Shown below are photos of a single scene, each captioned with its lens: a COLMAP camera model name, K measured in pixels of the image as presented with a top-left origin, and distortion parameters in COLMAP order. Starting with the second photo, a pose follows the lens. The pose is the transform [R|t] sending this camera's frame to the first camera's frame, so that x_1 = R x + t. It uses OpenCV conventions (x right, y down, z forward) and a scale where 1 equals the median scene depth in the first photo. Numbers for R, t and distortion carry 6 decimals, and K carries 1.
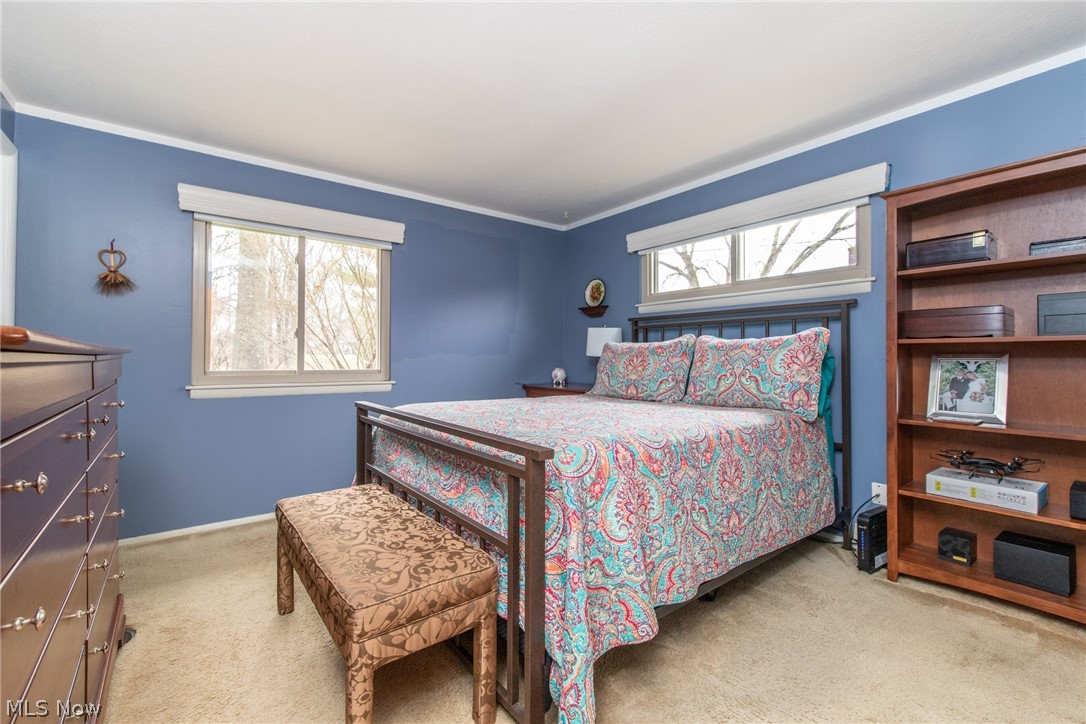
lens RADIAL K [[470.4, 0, 542.3], [0, 470.4, 357.0], [0, 0, 1]] dist [0.000608, 0.000204]
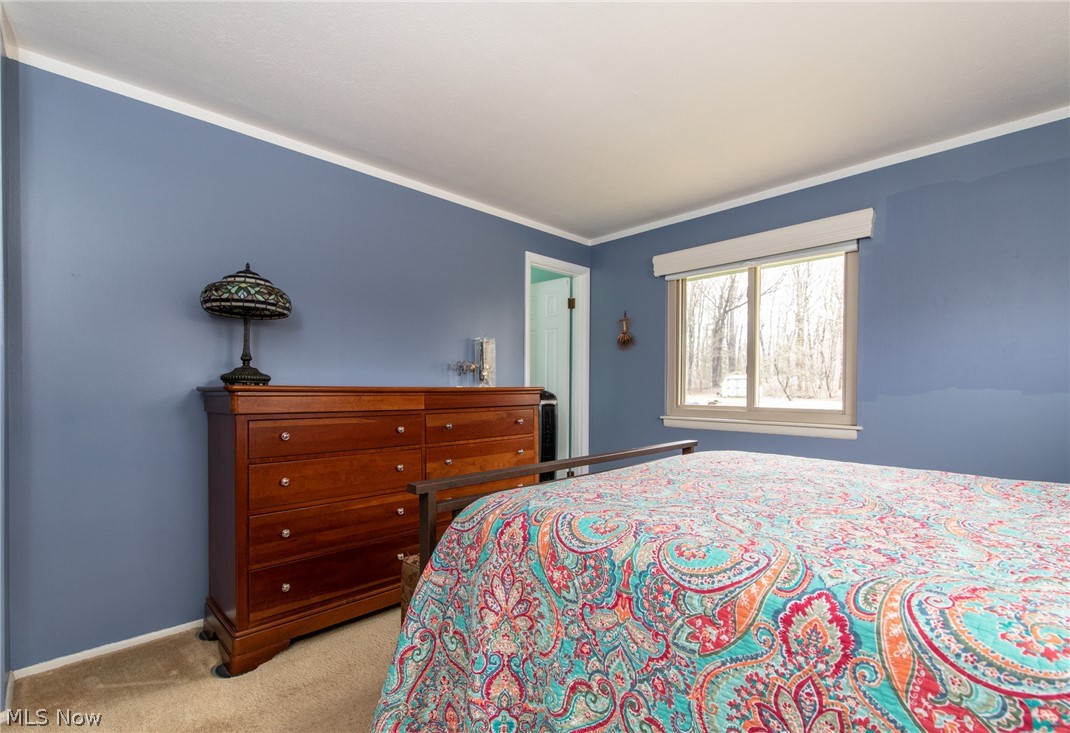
lens RADIAL K [[486.9, 0, 531.6], [0, 486.9, 398.4], [0, 0, 1]] dist [-0.001049, -0.000087]
pose [[0.107061, 0.015944, -0.994125, 0.770424], [-0.001049, 0.999873, 0.015923, -0.008576], [0.994252, -0.000662, 0.107064, 0.794476]]
